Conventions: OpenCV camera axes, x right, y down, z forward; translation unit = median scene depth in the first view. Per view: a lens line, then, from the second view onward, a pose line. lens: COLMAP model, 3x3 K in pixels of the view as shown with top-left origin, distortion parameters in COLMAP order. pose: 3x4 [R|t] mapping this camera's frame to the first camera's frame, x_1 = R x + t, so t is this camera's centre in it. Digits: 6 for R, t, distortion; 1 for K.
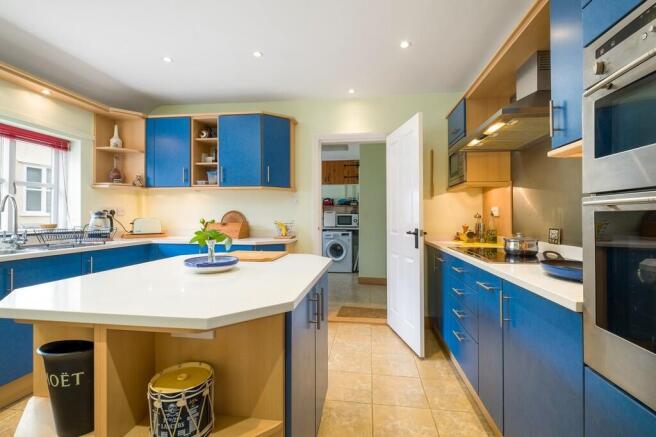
lens RADIAL K [[309.9, 0, 326.1], [0, 309.9, 209.5], [0, 0, 1]] dist [-0.002032, -0.000452]
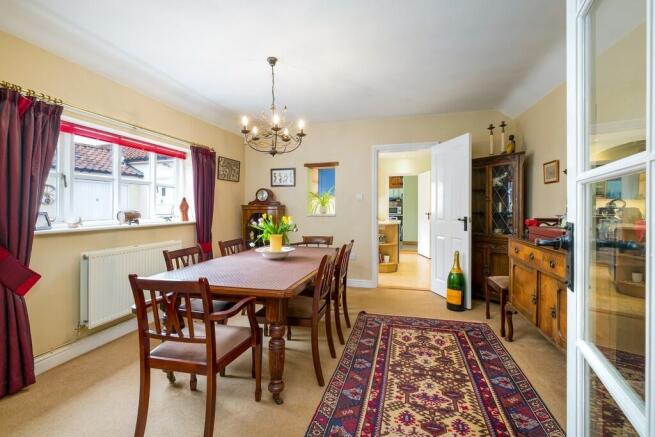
lens RADIAL K [[309.4, 0, 325.6], [0, 309.4, 209.5], [0, 0, 1]] dist [-0.002032, -0.000452]
pose [[0.992971, 0.005853, -0.118215, -0.093774], [-0.002597, 0.999613, 0.027684, -0.013393], [0.118331, -0.027182, 0.992602, -0.599832]]
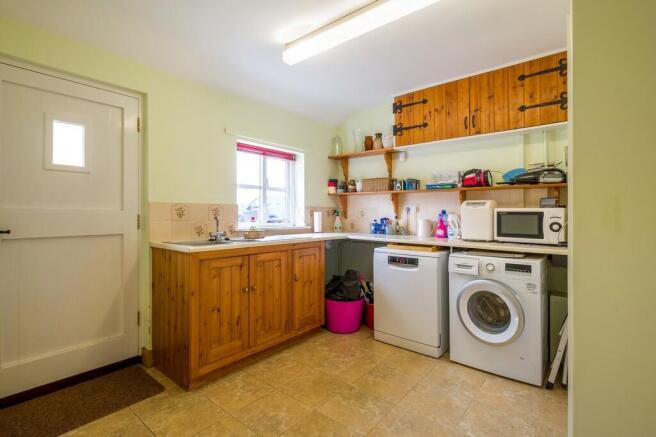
lens RADIAL K [[309.9, 0, 326.1], [0, 309.9, 209.5], [0, 0, 1]] dist [-0.002032, -0.000452]
pose [[0.851225, 0.000953, -0.524801, 0.058659], [0.008474, 0.999843, 0.015560, 0.009162], [0.524733, -0.017692, 0.851083, 0.586529]]
